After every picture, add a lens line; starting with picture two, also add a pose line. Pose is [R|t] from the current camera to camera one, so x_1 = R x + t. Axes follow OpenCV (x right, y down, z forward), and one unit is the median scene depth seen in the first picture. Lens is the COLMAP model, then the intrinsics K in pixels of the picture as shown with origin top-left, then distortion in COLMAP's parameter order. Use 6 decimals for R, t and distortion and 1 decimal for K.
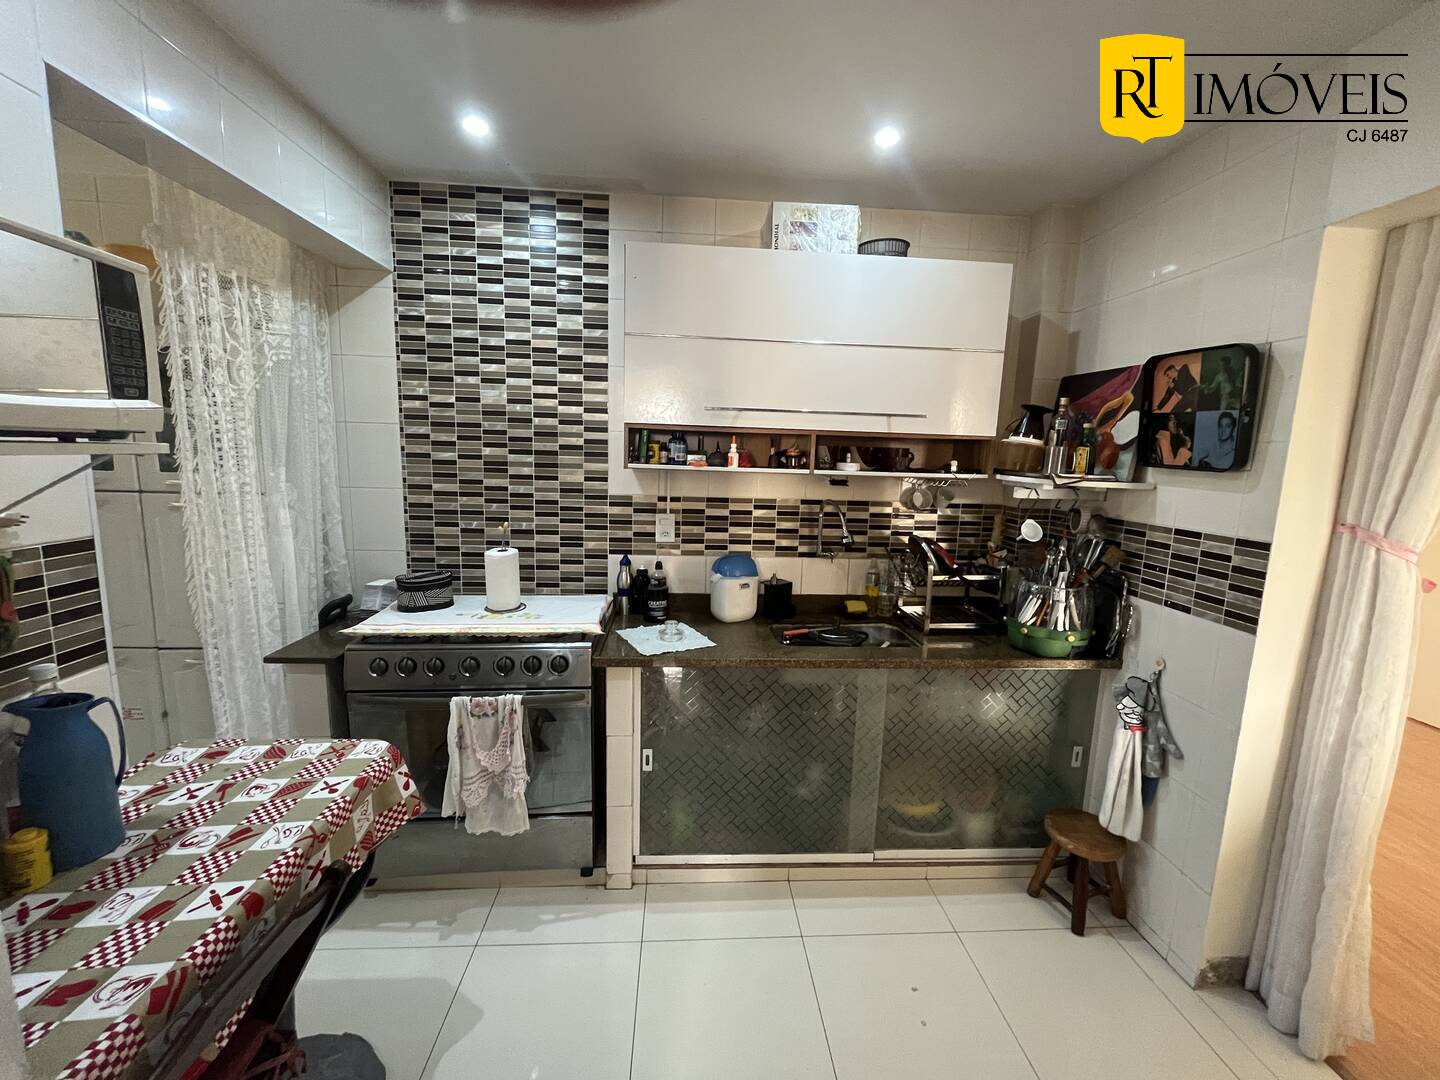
lens RADIAL K [[577.7, 0, 718.5], [0, 577.7, 537.5], [0, 0, 1]] dist [-0.002883, 0.000424]
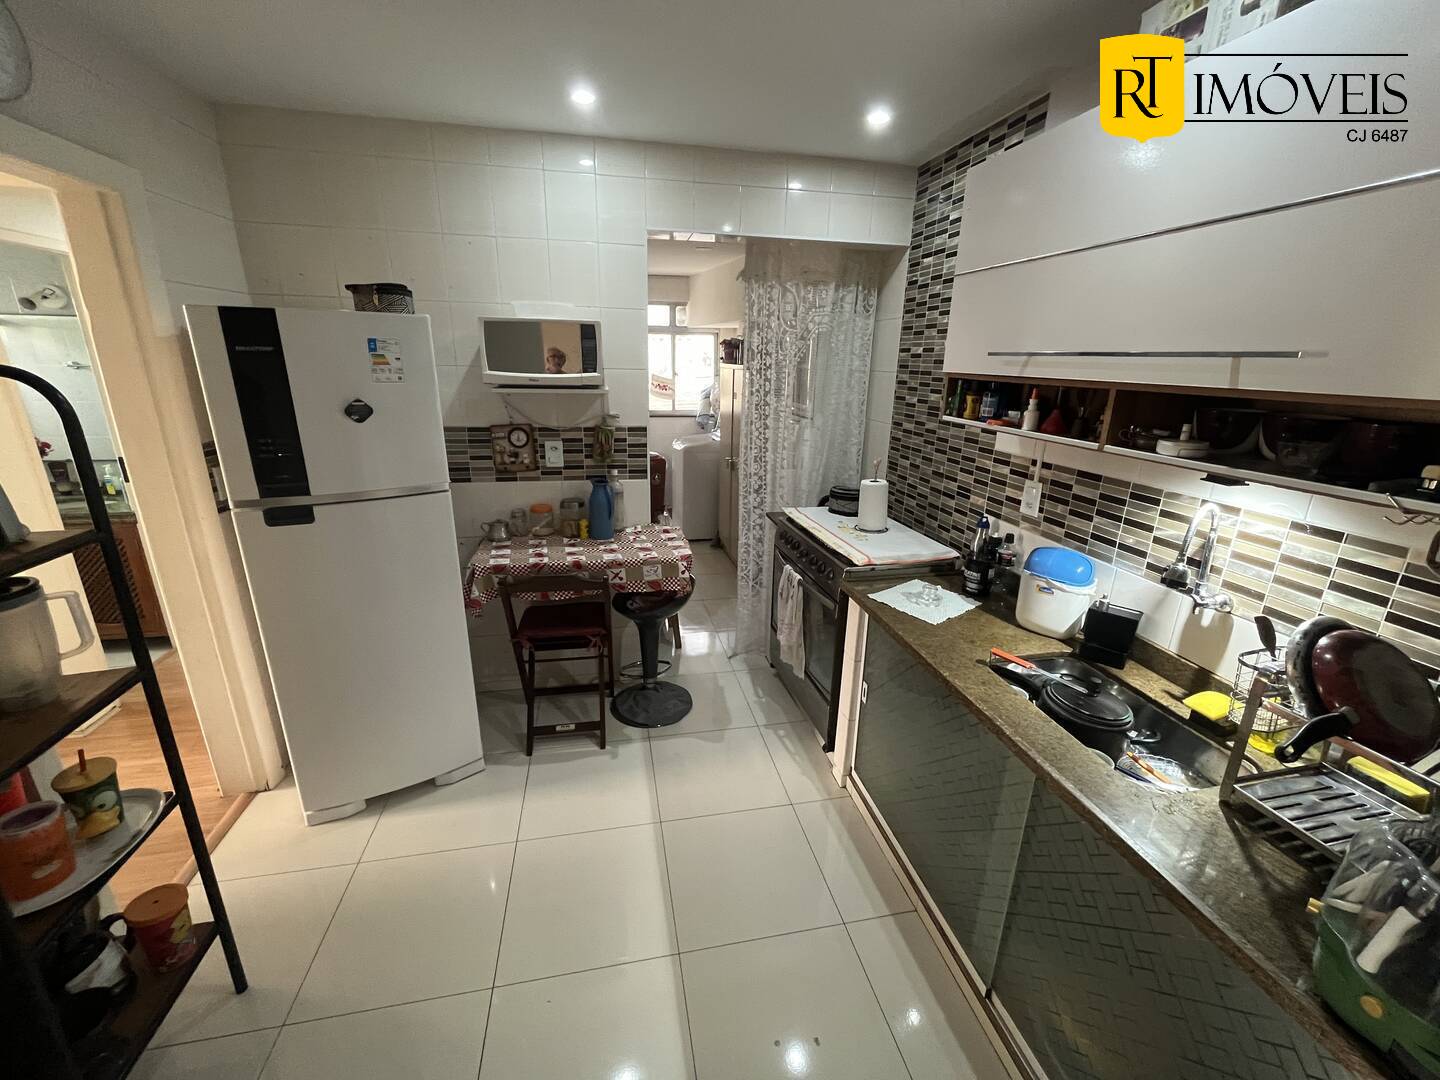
lens RADIAL K [[577.7, 0, 715.9], [0, 577.7, 539.1], [0, 0, 1]] dist [-0.002883, 0.000424]
pose [[0.132136, 0.271096, -0.953440, 0.696706], [-0.163485, 0.954661, 0.248786, -0.098294], [0.977657, 0.122999, 0.170465, 0.445317]]
